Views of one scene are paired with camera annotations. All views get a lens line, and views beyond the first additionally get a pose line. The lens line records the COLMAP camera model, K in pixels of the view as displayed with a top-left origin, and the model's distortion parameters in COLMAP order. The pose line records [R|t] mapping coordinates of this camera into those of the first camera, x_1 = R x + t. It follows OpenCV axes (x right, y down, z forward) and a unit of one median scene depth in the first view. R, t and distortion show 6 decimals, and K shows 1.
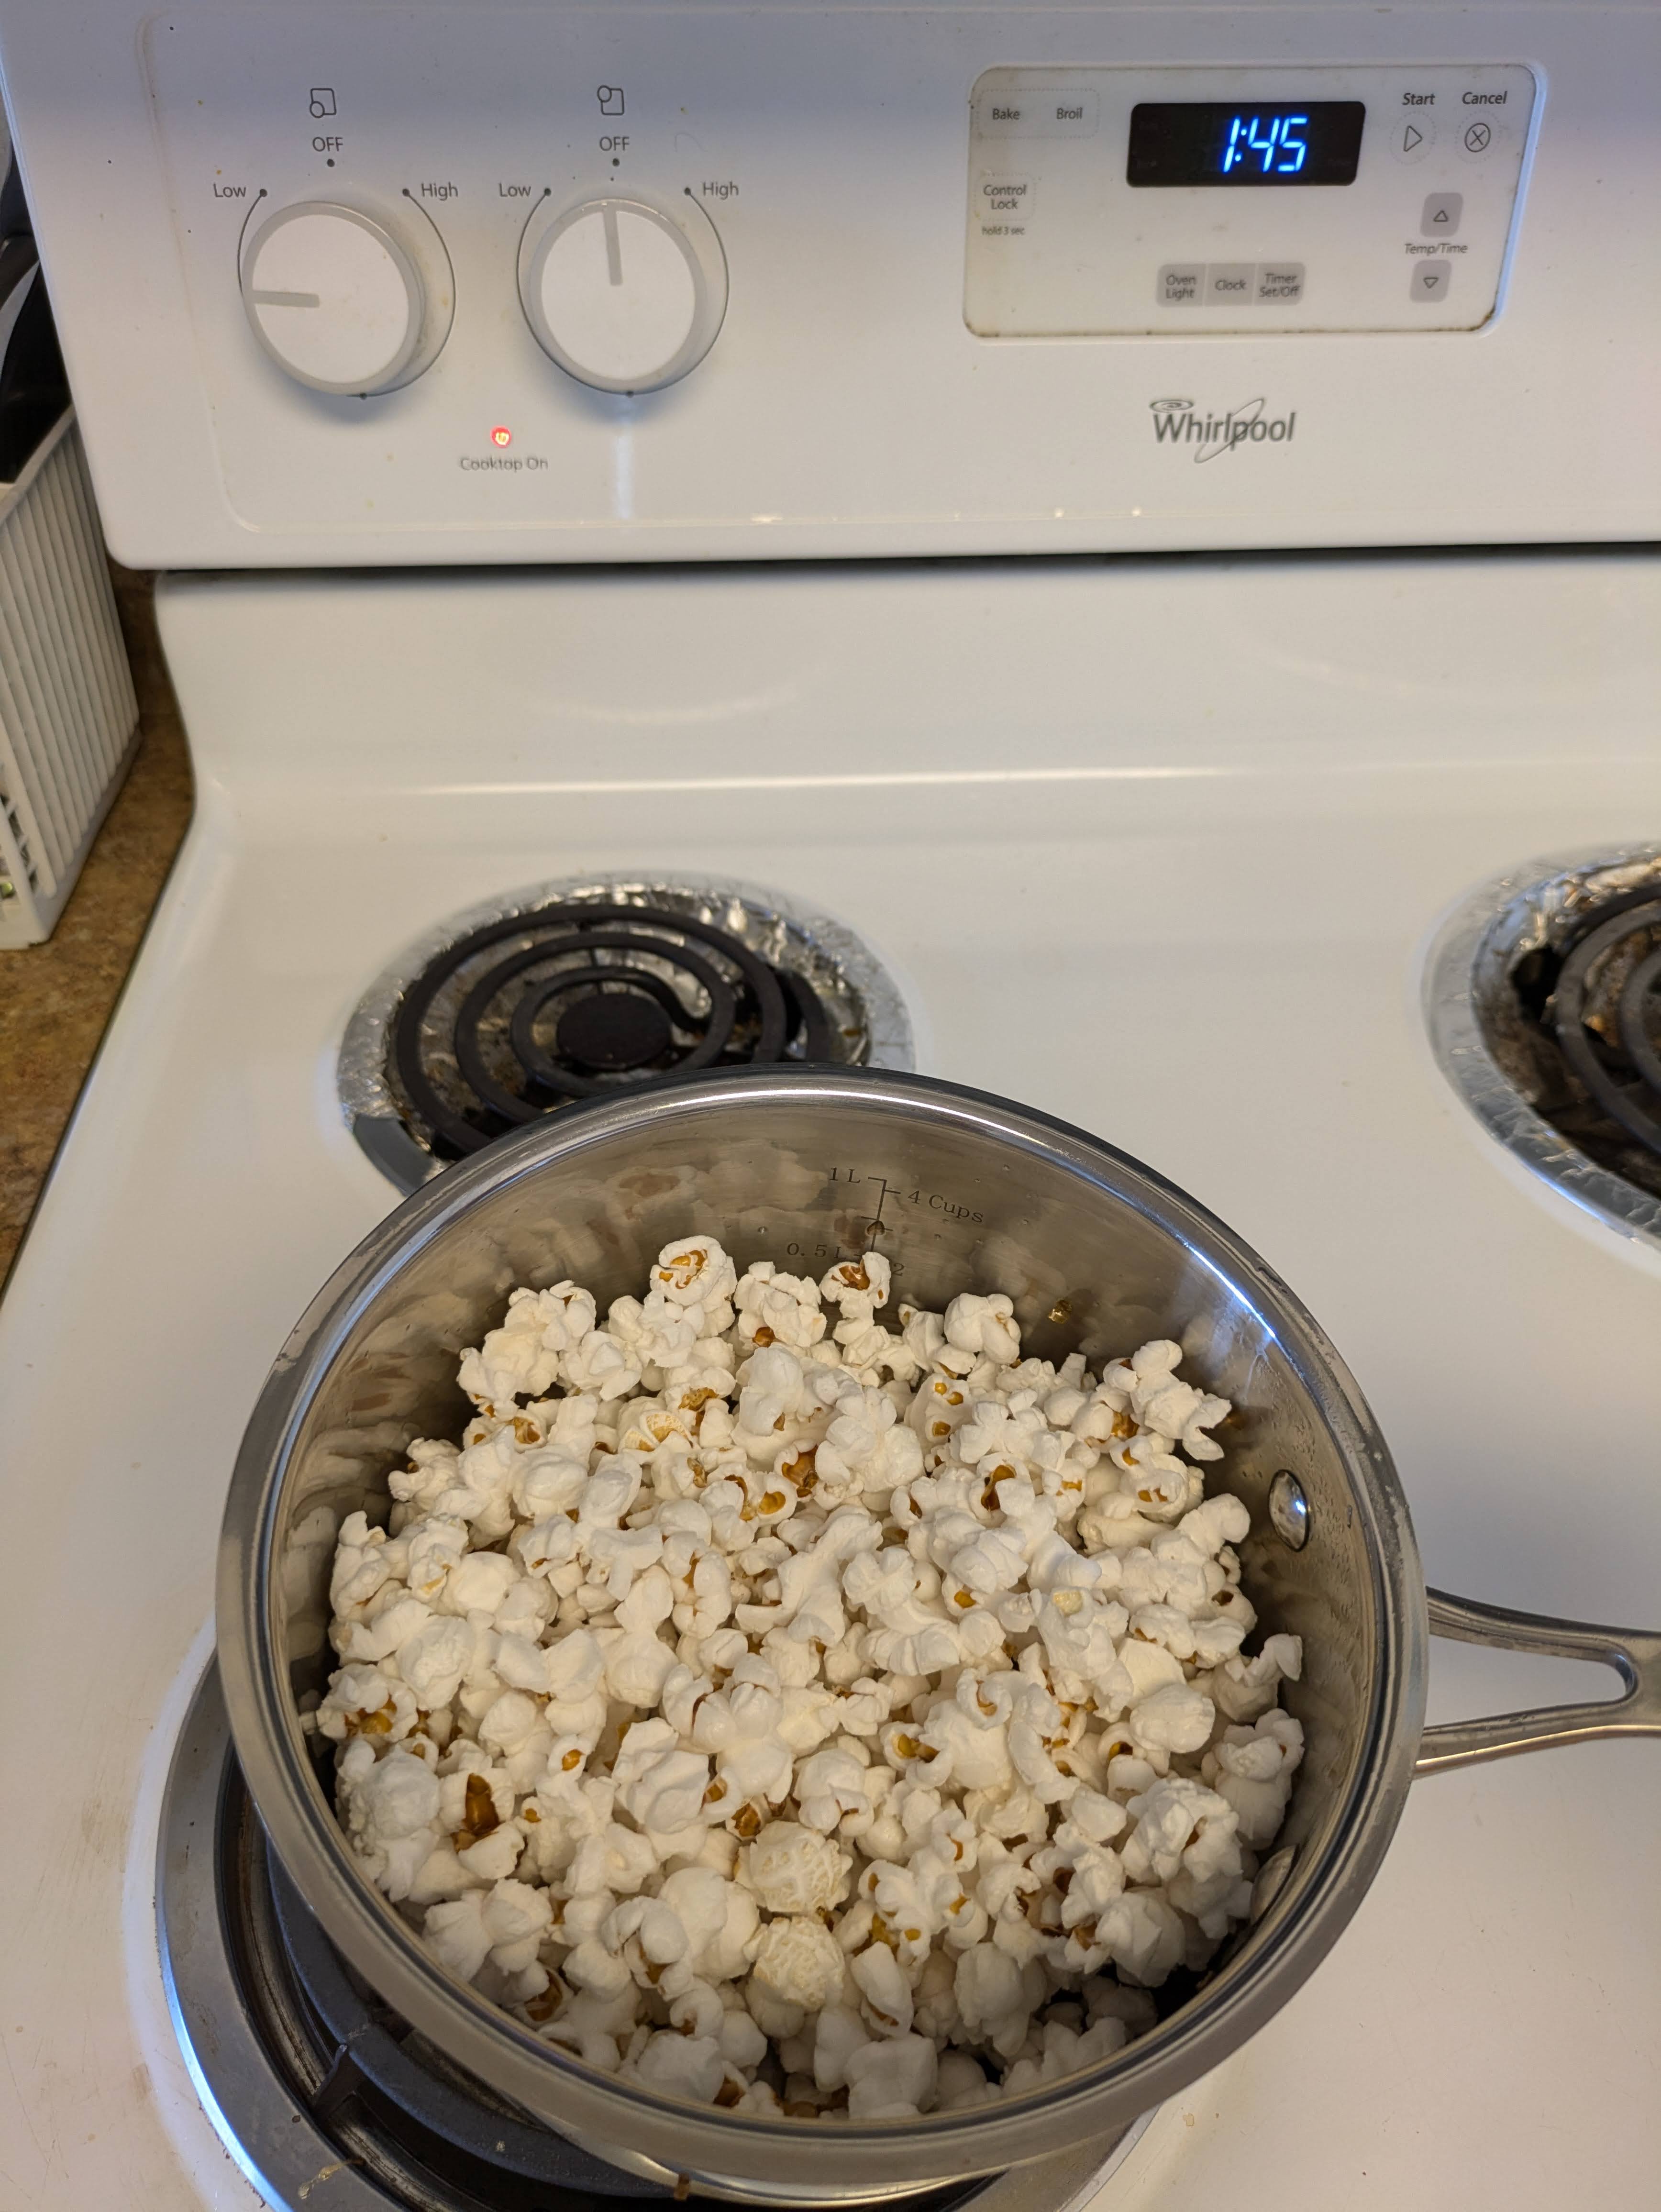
lens RADIAL K [[1614.8, 0, 839.9], [0, 1614.8, 1115.5], [0, 0, 1]] dist [-0.004809, -0.005407]
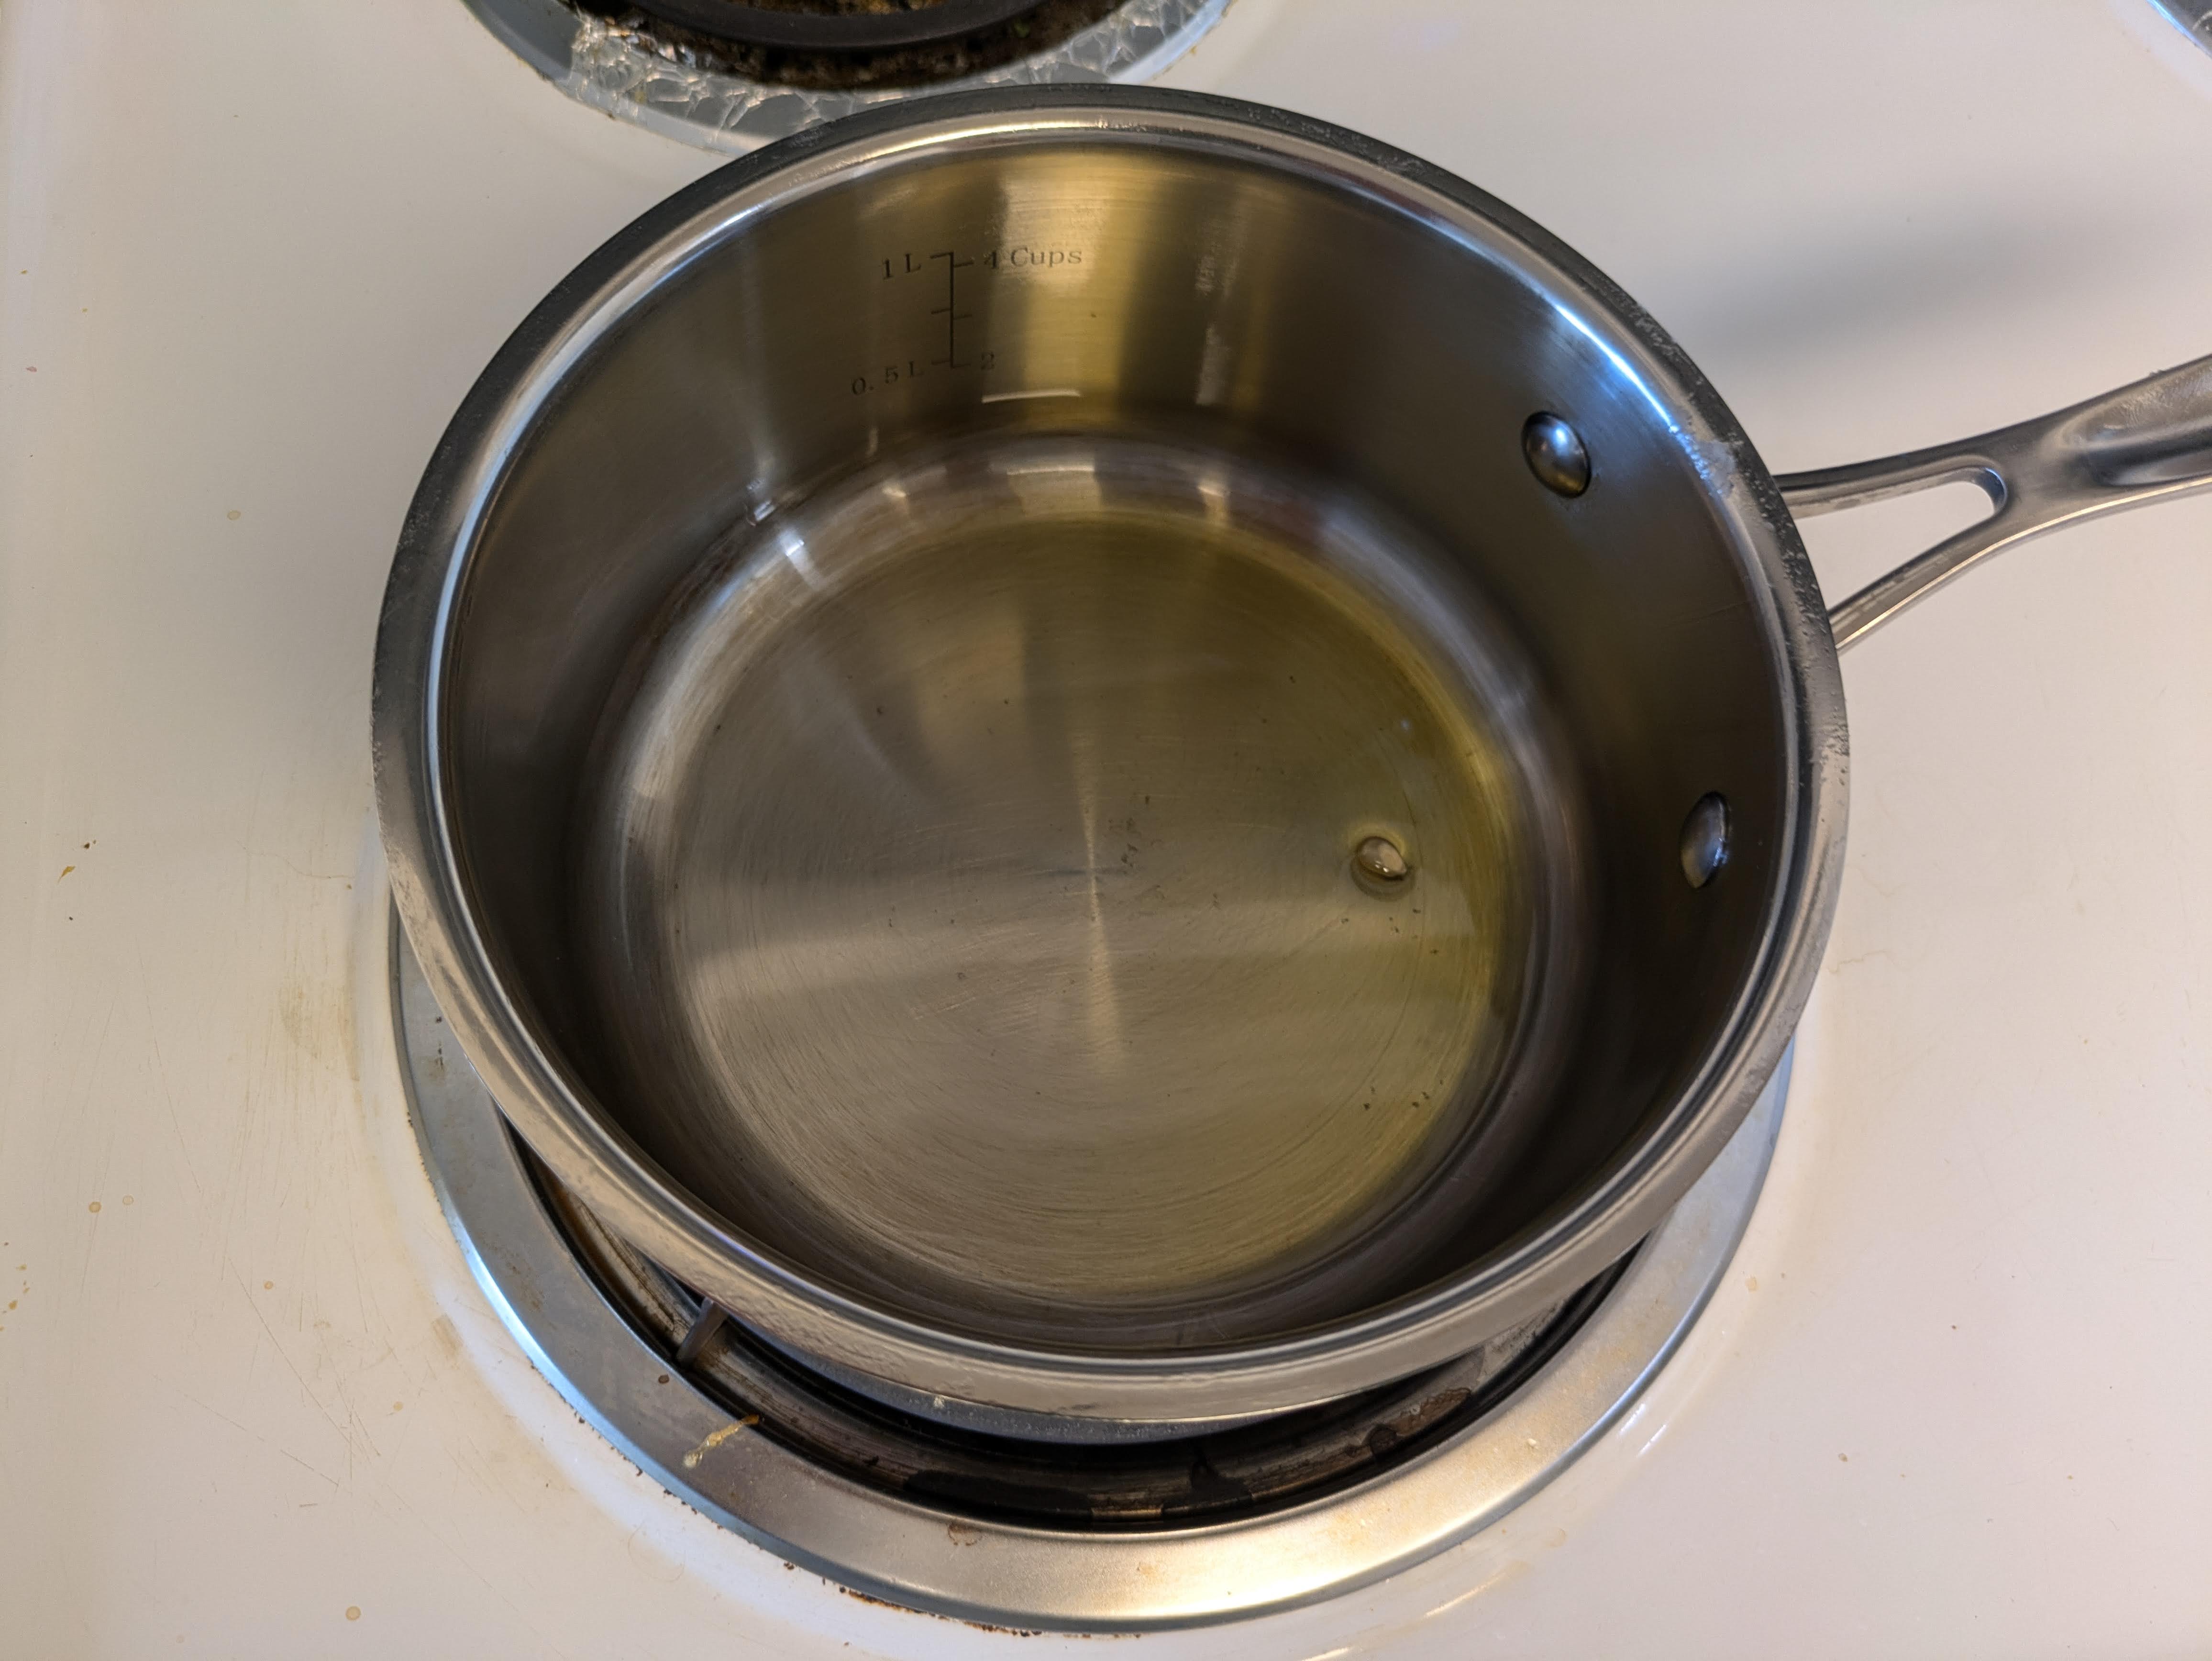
lens RADIAL K [[1631.8, 0, 1098.5], [0, 1631.8, 799.3], [0, 0, 1]] dist [0.065879, -0.116408]
pose [[0.996457, -0.049342, 0.068116, -0.095934], [0.012732, 0.889001, 0.457728, 0.006362], [-0.083140, -0.455239, 0.886479, 0.229459]]
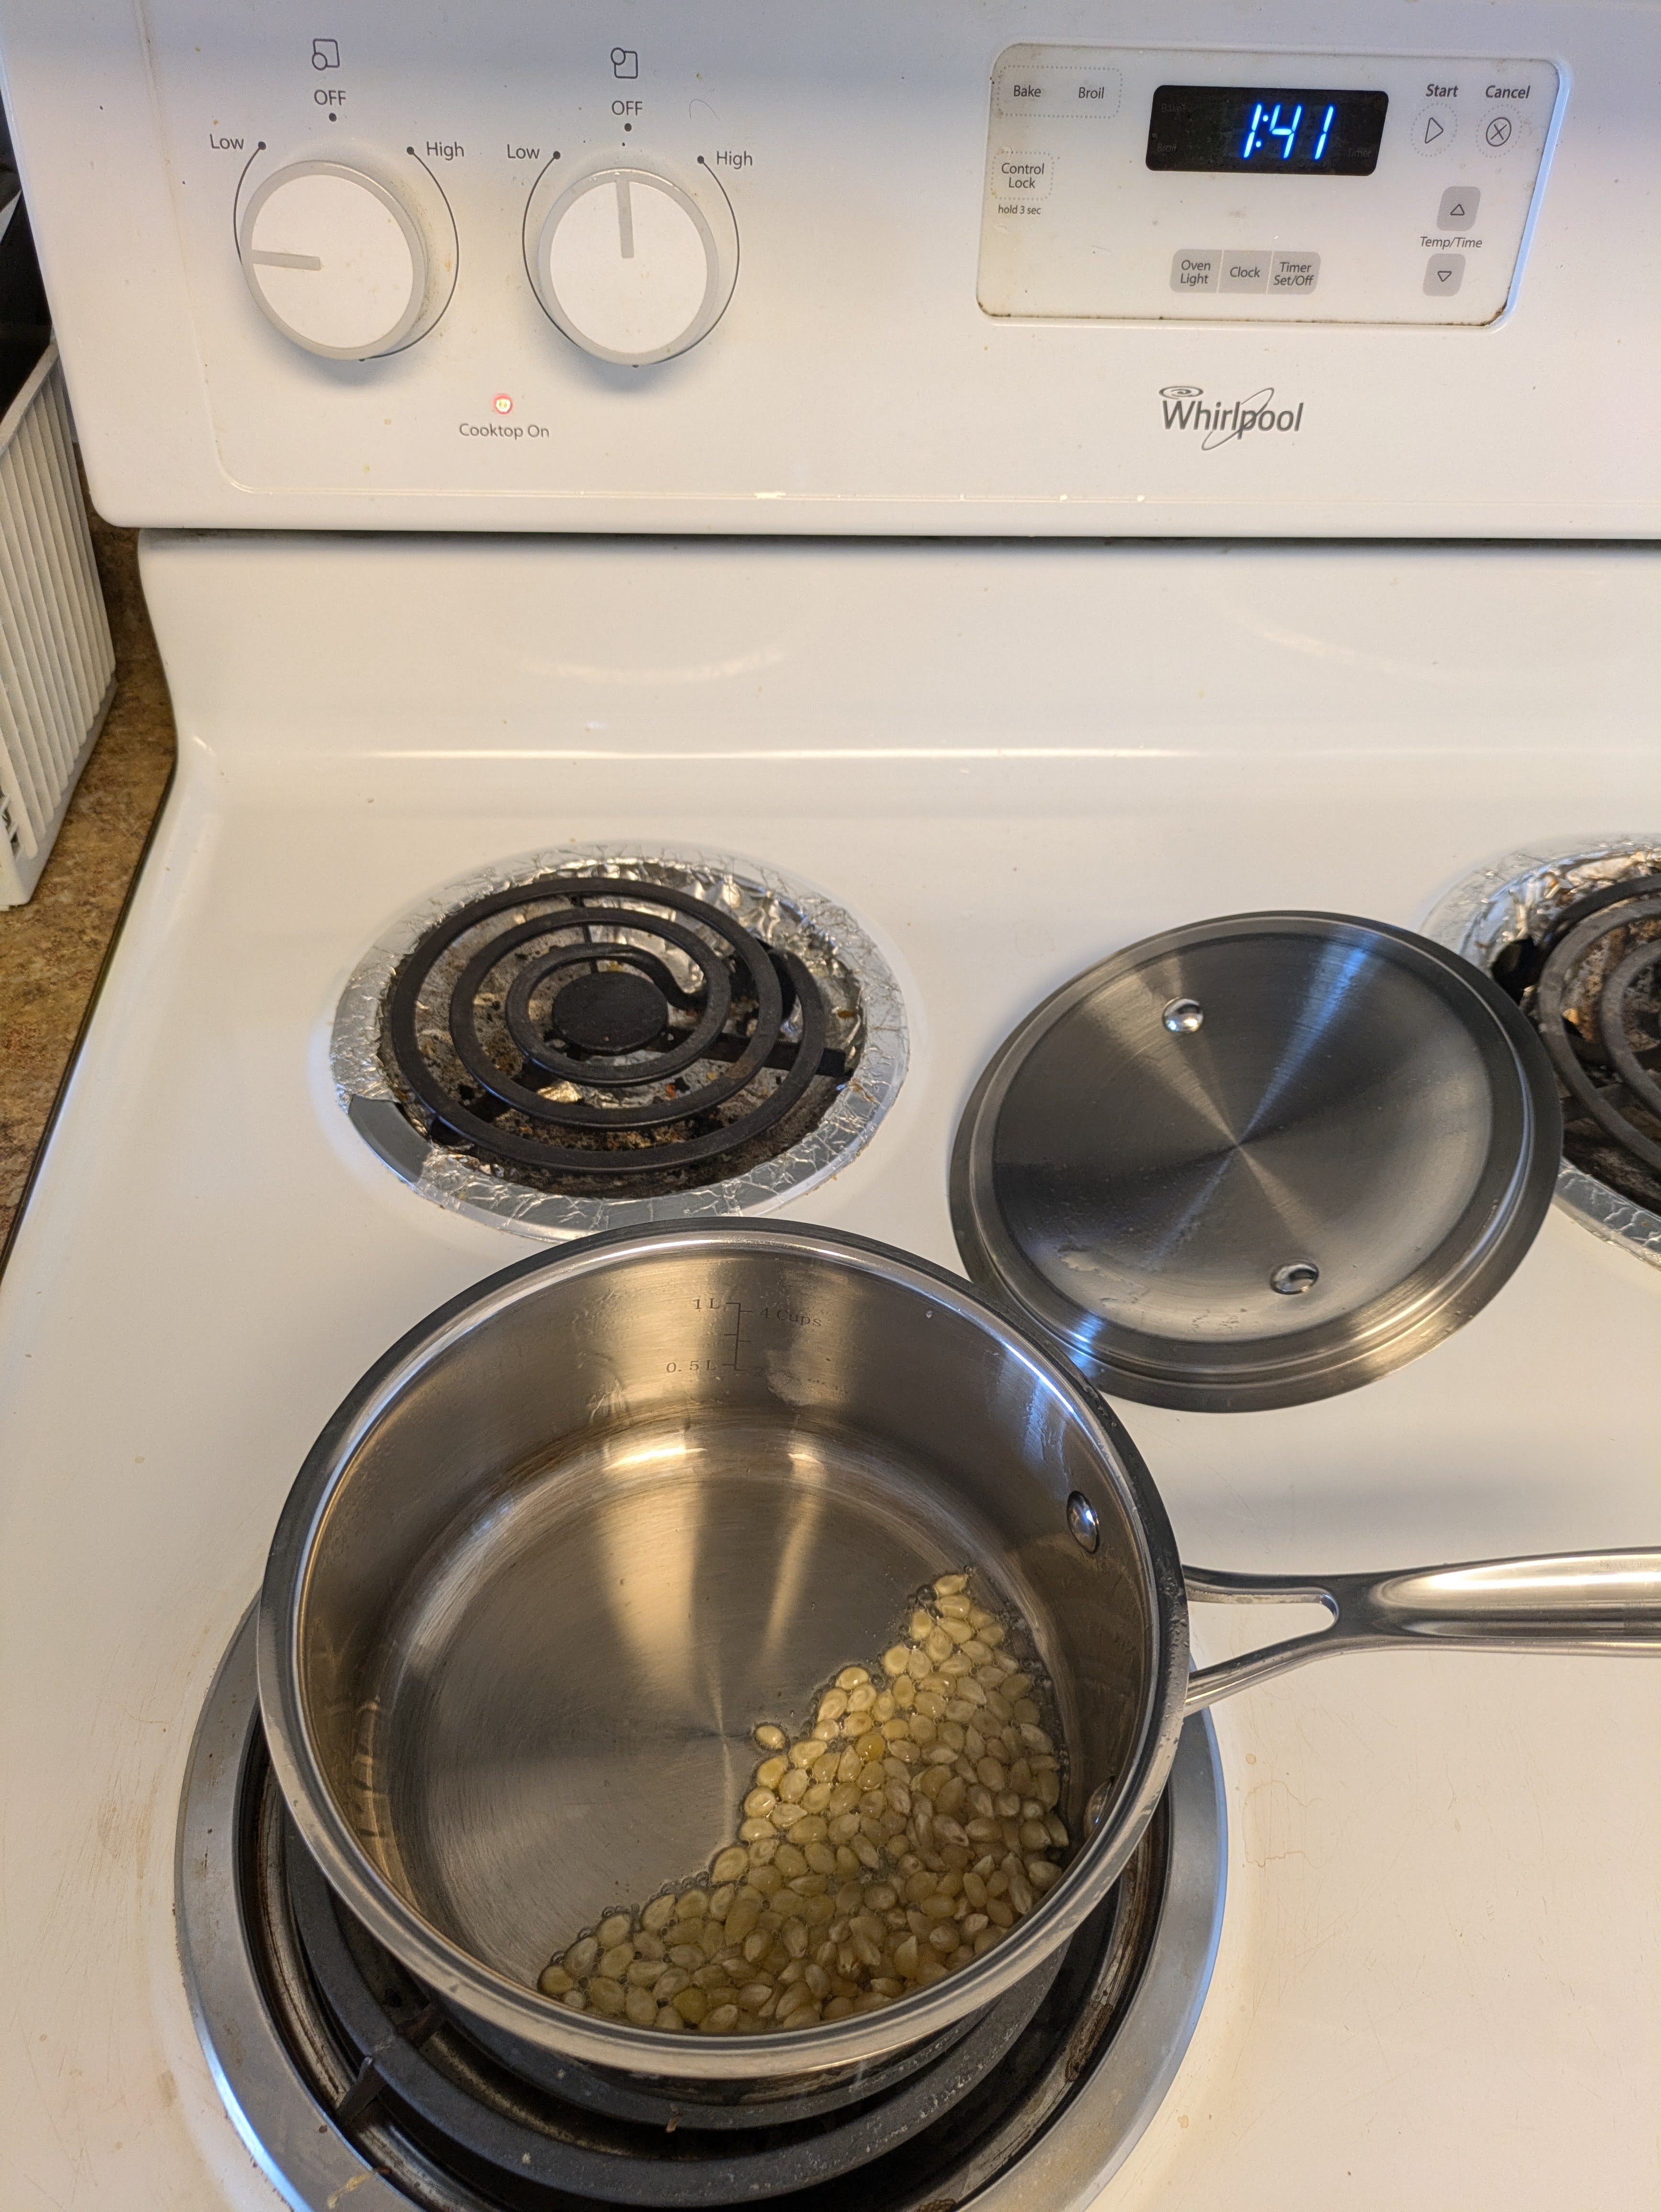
lens RADIAL K [[1606.6, 0, 838.0], [0, 1606.6, 1094.1], [0, 0, 1]] dist [-0.001364, -0.002846]
pose [[0.999235, 0.017679, 0.034877, -0.032960], [-0.019217, 0.998835, 0.044275, -0.049023], [-0.034053, -0.044911, 0.998410, -0.000503]]
